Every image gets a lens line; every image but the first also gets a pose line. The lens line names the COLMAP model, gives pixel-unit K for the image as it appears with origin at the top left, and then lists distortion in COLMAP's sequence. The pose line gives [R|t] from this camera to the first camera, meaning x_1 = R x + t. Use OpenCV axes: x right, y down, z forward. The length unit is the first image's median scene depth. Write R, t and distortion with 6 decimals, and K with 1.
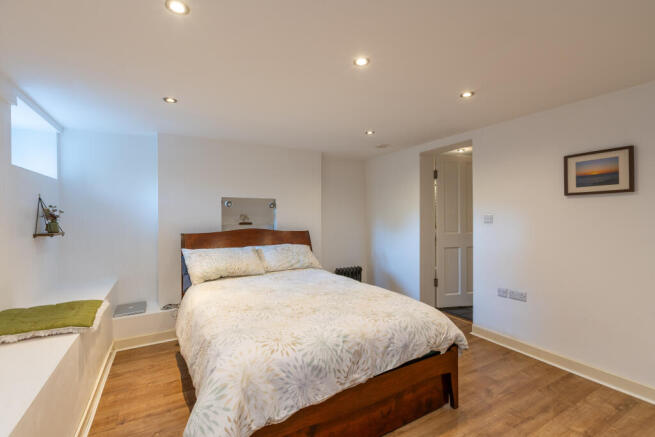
lens RADIAL K [[298.1, 0, 319.6], [0, 298.1, 207.4], [0, 0, 1]] dist [-0.000797, -0.000169]
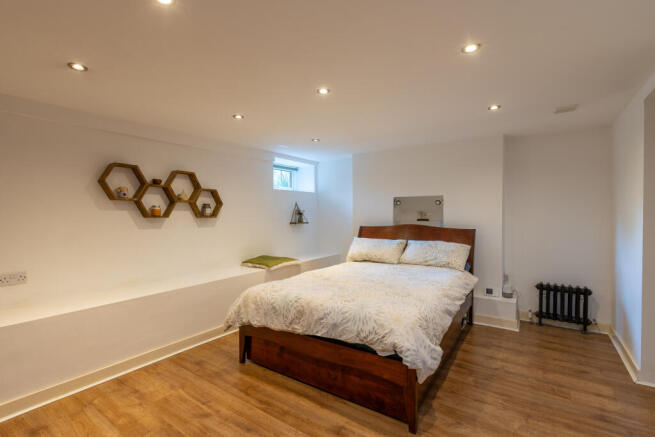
lens RADIAL K [[298.1, 0, 319.6], [0, 298.1, 207.4], [0, 0, 1]] dist [-0.000797, -0.000169]
pose [[0.437632, -0.018534, -0.898963, 0.911101], [0.029301, 0.999551, -0.006344, 0.007702], [0.898677, -0.023564, 0.437978, 0.309524]]
